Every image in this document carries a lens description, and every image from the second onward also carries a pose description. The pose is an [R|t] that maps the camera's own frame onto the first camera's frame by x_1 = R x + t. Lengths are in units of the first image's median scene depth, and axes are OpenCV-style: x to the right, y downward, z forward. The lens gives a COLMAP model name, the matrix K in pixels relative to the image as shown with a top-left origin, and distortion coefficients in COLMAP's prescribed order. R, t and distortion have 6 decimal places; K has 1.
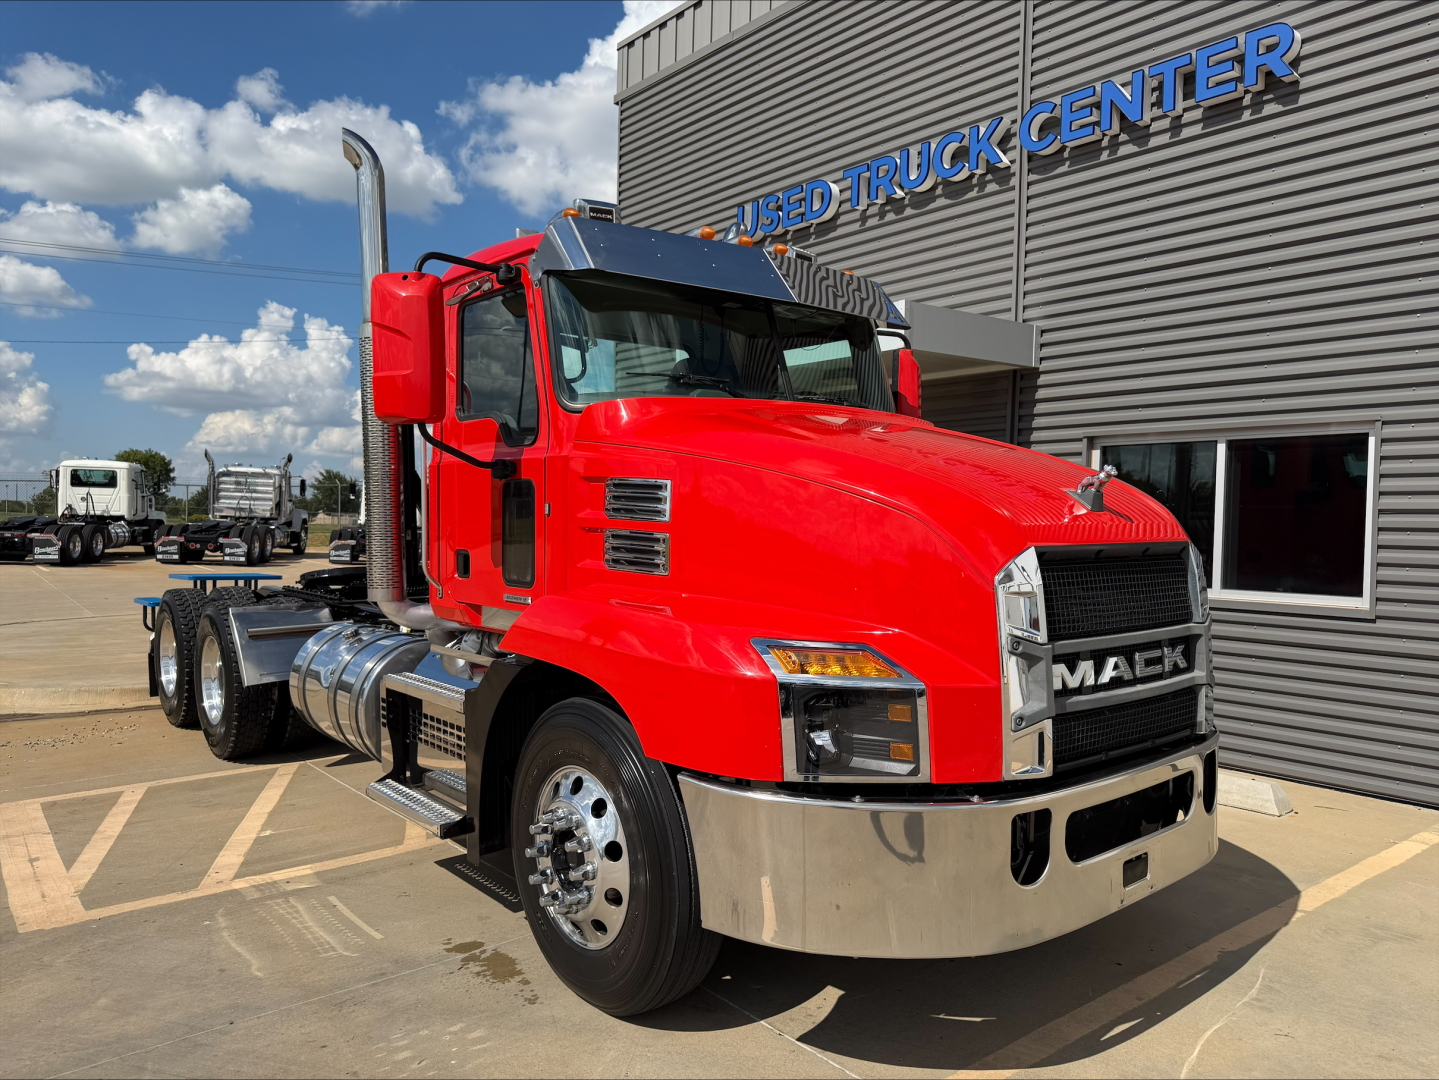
lens RADIAL K [[1023.1, 0, 719.5], [0, 1023.1, 540.0], [0, 0, 1]] dist [0.016294, -0.027280]
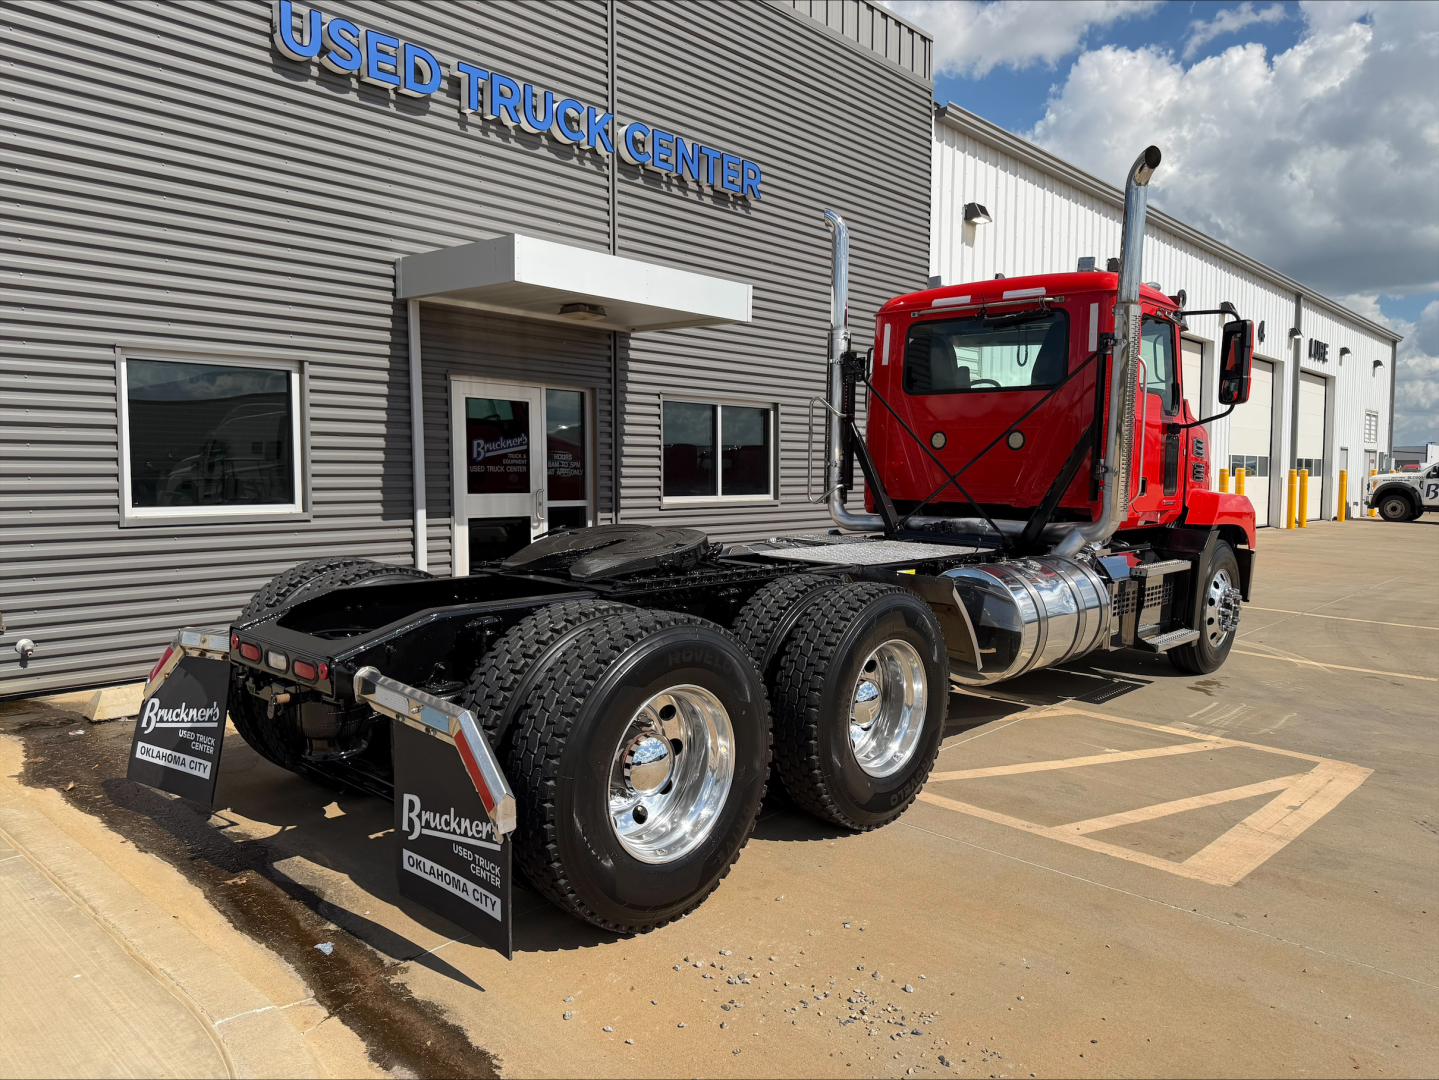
lens RADIAL K [[1007.5, 0, 725.2], [0, 1007.5, 533.4], [0, 0, 1]] dist [0.105112, -0.169238]
pose [[-0.130244, -0.081712, 0.988109, -1.425276], [0.008455, 0.996470, 0.083518, -0.034321], [-0.991446, 0.019232, -0.129093, 1.531152]]
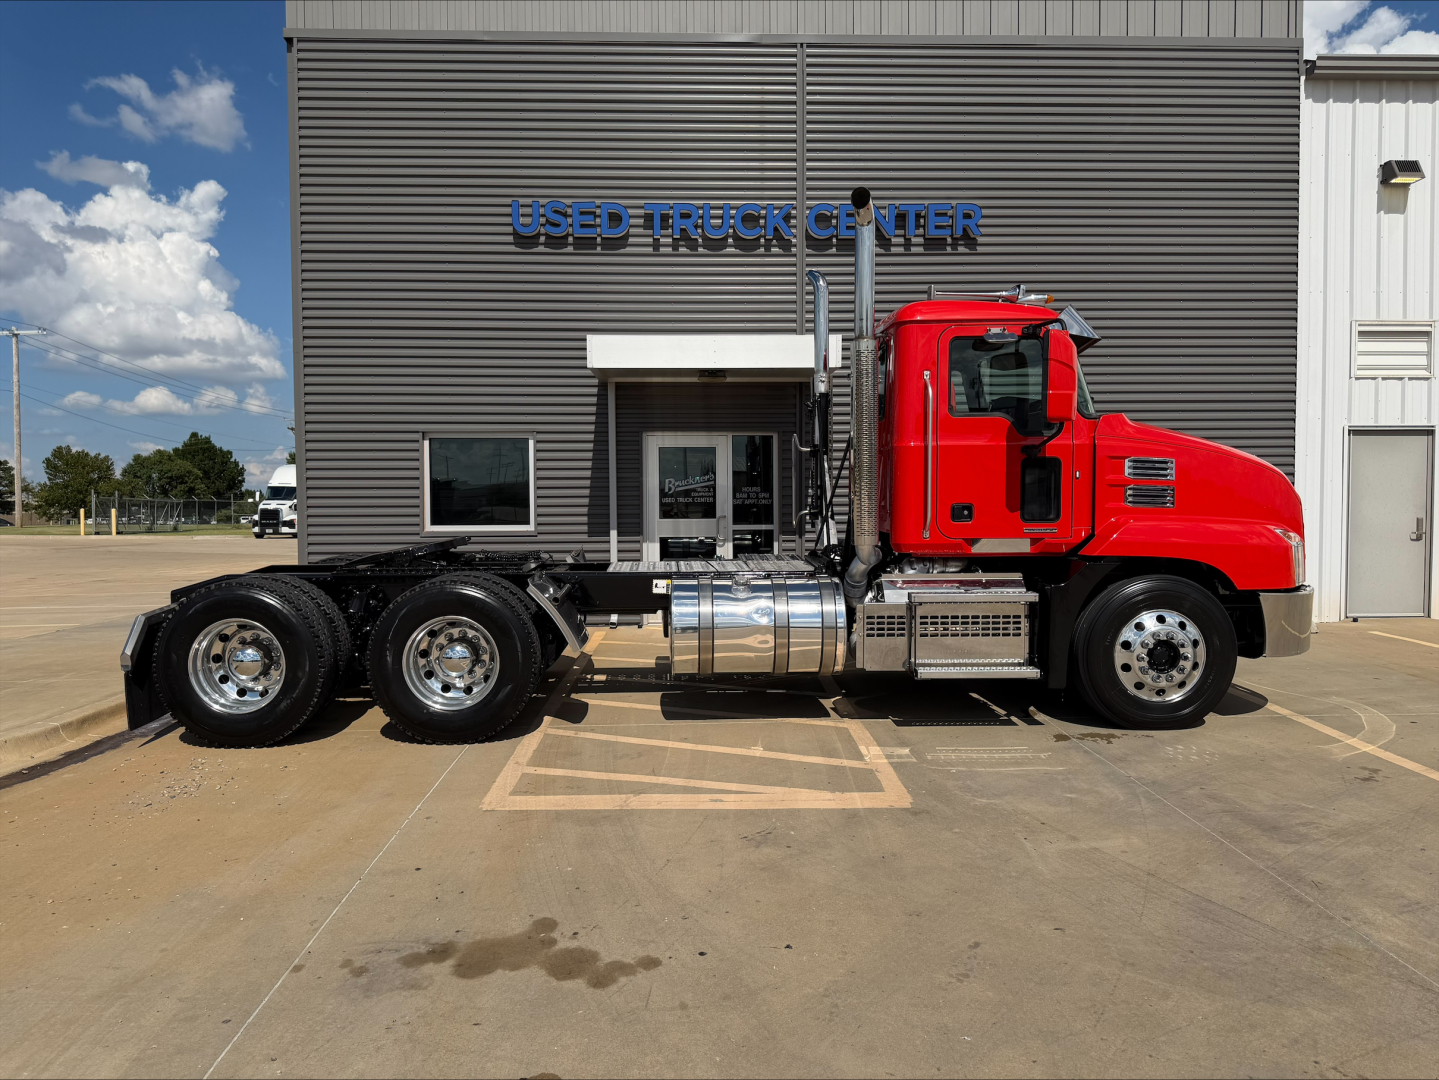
lens RADIAL K [[998.2, 0, 719.5], [0, 998.2, 540.0], [0, 0, 1]] dist [0.117373, -0.164406]
pose [[0.611990, -0.053839, 0.789031, -1.378128], [0.030882, 0.998546, 0.044182, -0.010838], [-0.790263, -0.002672, 0.612762, 0.315375]]
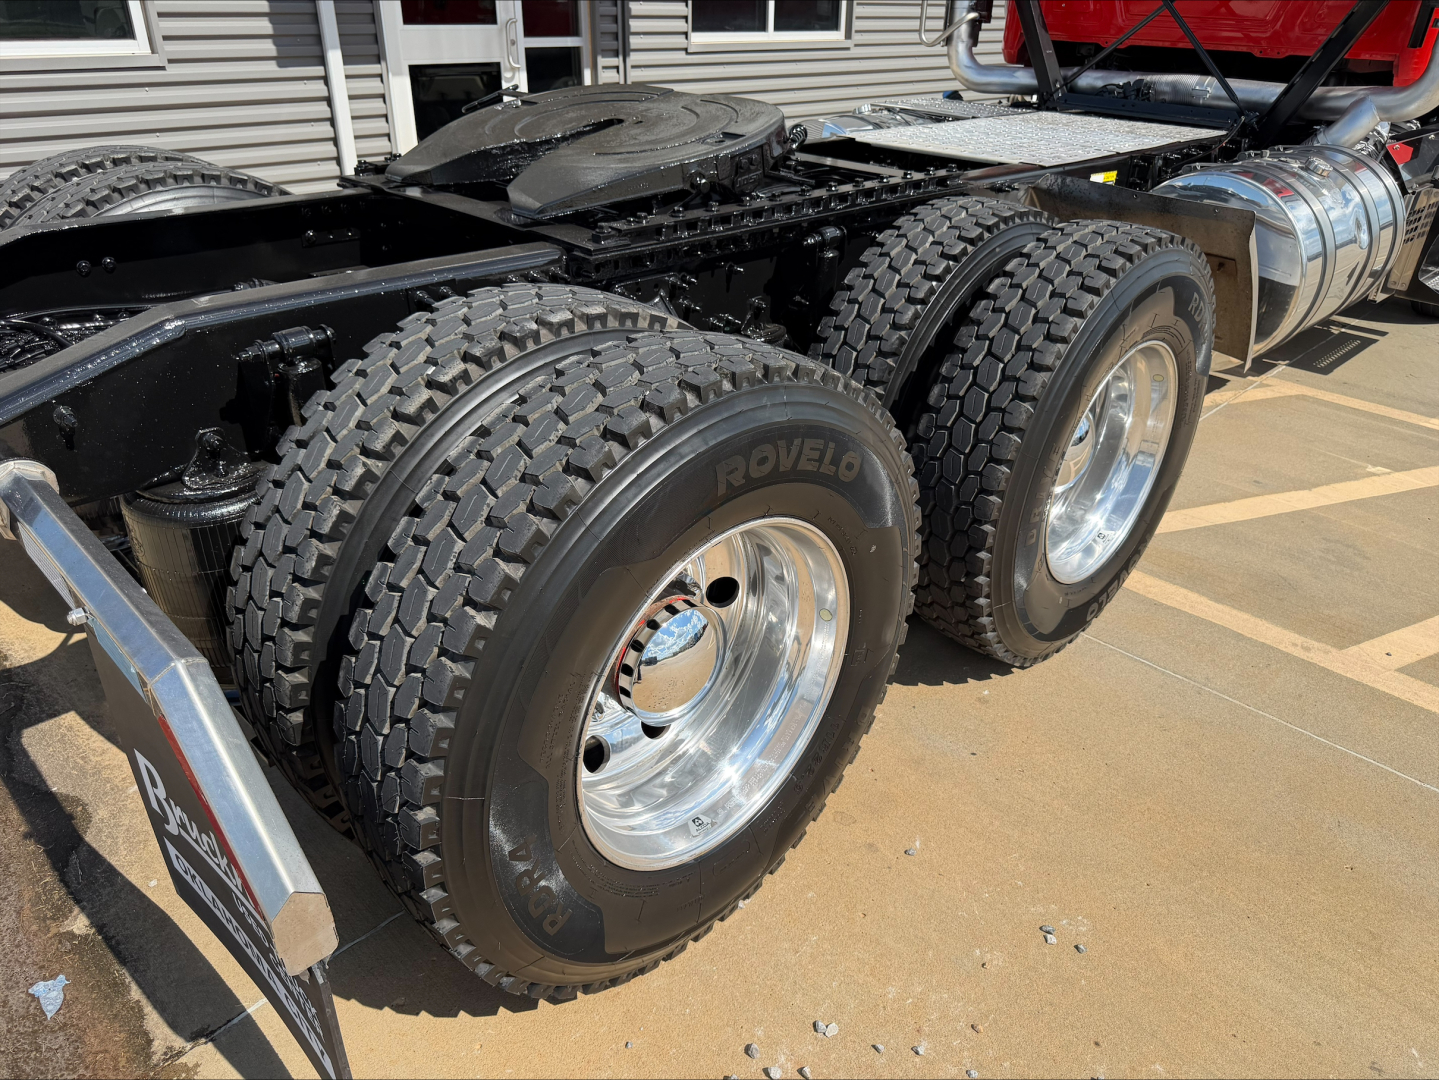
lens RADIAL K [[1023.1, 0, 719.5], [0, 1023.1, 540.0], [0, 0, 1]] dist [0.016294, -0.027280]
pose [[-0.096140, -0.480679, 0.871611, -1.034028], [0.000475, 0.875645, 0.482956, -0.013224], [-0.995368, 0.046846, -0.083956, 1.507892]]
